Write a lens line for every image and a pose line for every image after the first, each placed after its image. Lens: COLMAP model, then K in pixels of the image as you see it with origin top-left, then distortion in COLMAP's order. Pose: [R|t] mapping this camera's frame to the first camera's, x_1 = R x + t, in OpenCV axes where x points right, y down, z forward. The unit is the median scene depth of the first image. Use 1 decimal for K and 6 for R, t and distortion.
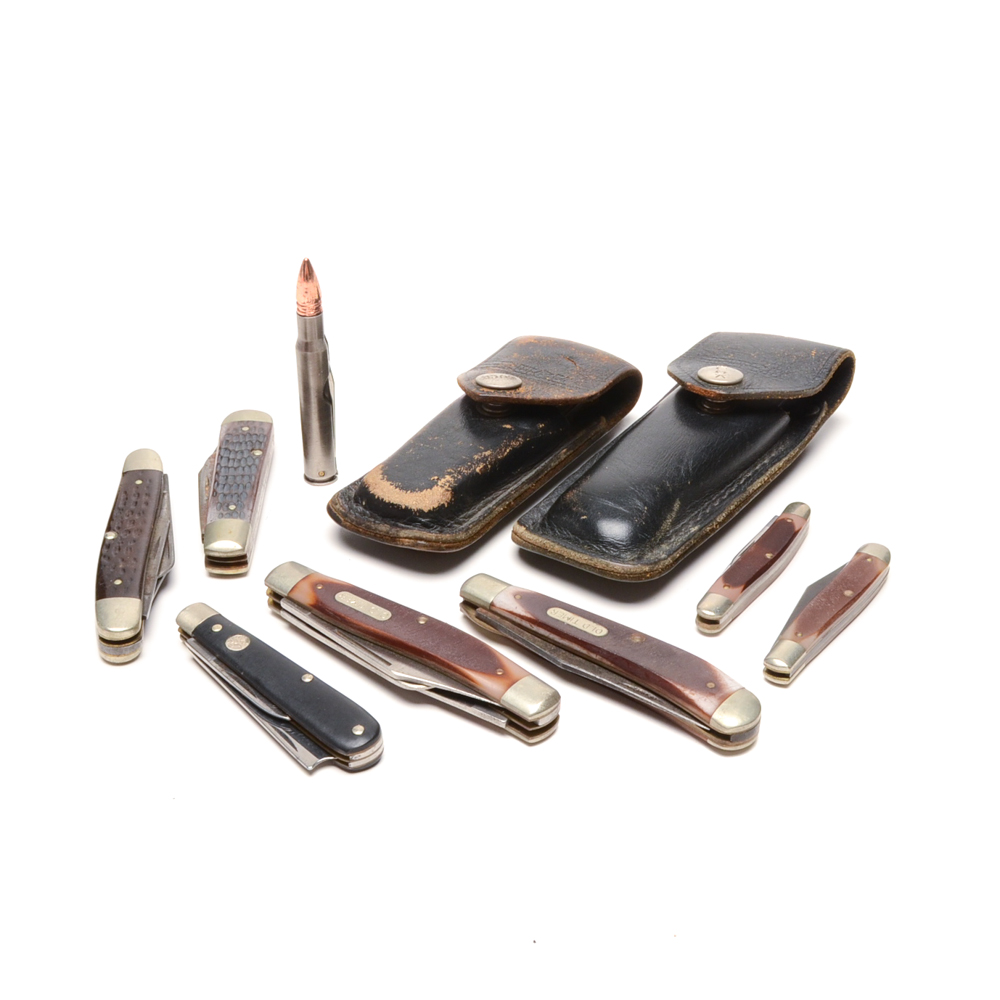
lens RADIAL K [[1610.2, 0, 521.0], [0, 1610.2, 455.3], [0, 0, 1]] dist [-0.083503, -0.028965]
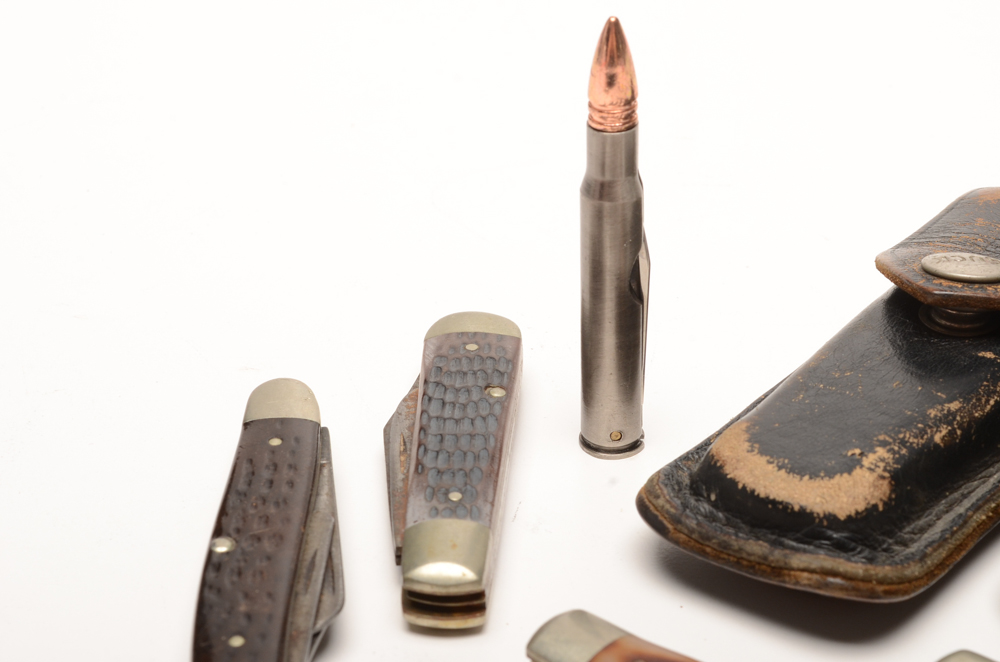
lens RADIAL K [[2264.4, 0, 500.0], [0, 2264.4, 331.0], [0, 0, 1]] dist [0.070001, 0.237829]
pose [[0.993855, 0.025033, -0.107818, -0.090104], [-0.028608, 0.999087, -0.031738, 0.001966], [0.106925, 0.034627, 0.993664, 0.281148]]
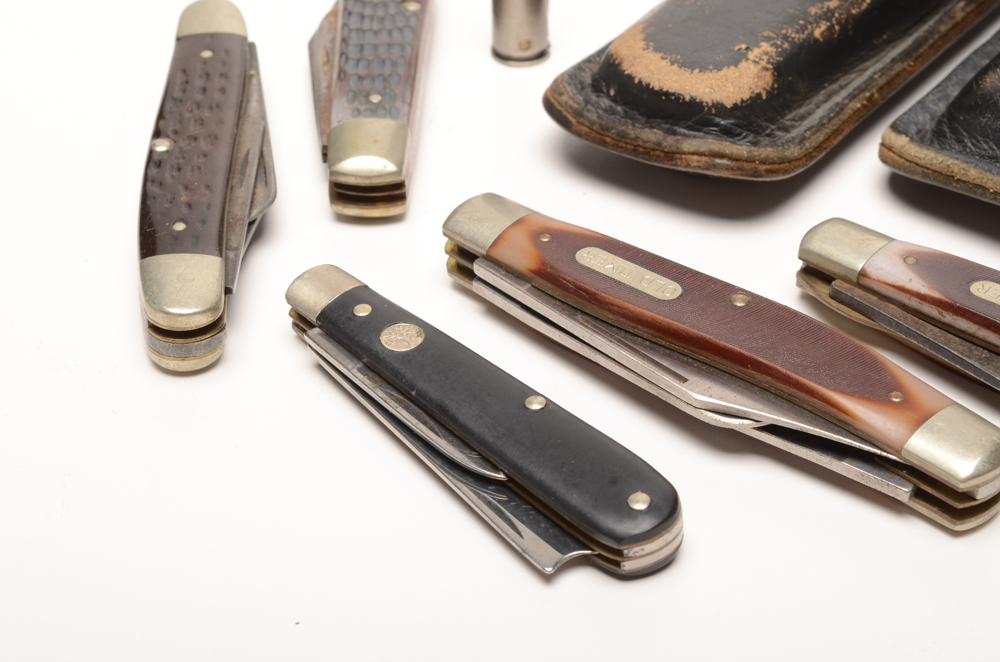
lens RADIAL K [[2264.4, 0, 500.0], [0, 2264.4, 331.0], [0, 0, 1]] dist [0.070001, 0.237829]
pose [[0.997091, 0.014641, -0.074800, -0.077778], [-0.006762, 0.994501, 0.104511, 0.030726], [0.075919, -0.103701, 0.991707, 0.215207]]
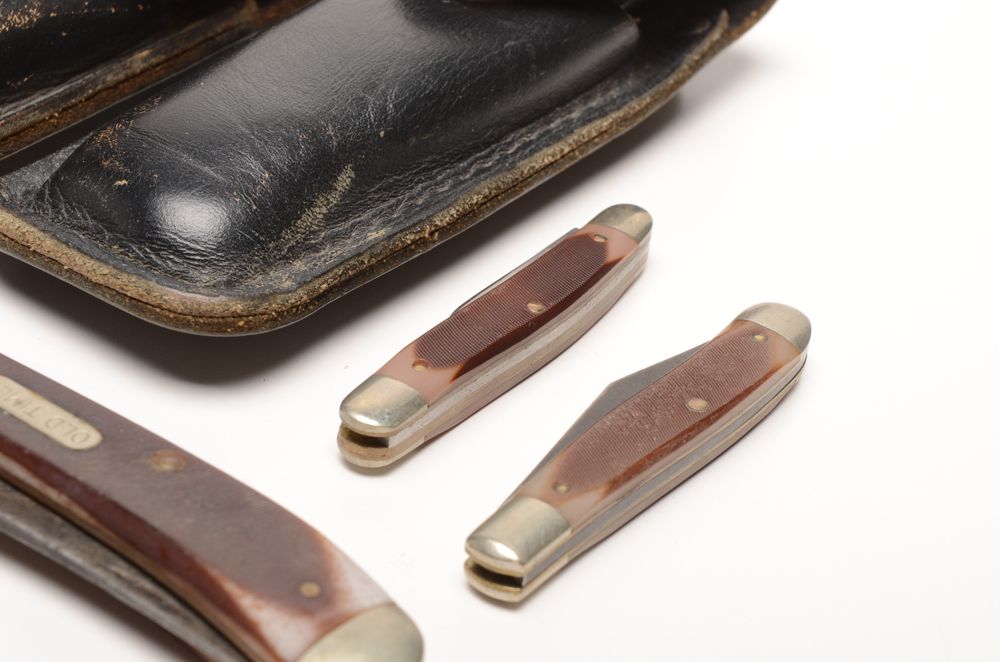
lens RADIAL K [[2264.4, 0, 500.0], [0, 2264.4, 331.0], [0, 0, 1]] dist [0.070001, 0.237829]
pose [[0.995479, 0.088010, 0.035714, 0.122312], [-0.089522, 0.995046, 0.043229, 0.042491], [-0.031733, -0.046231, 0.998427, 0.372671]]
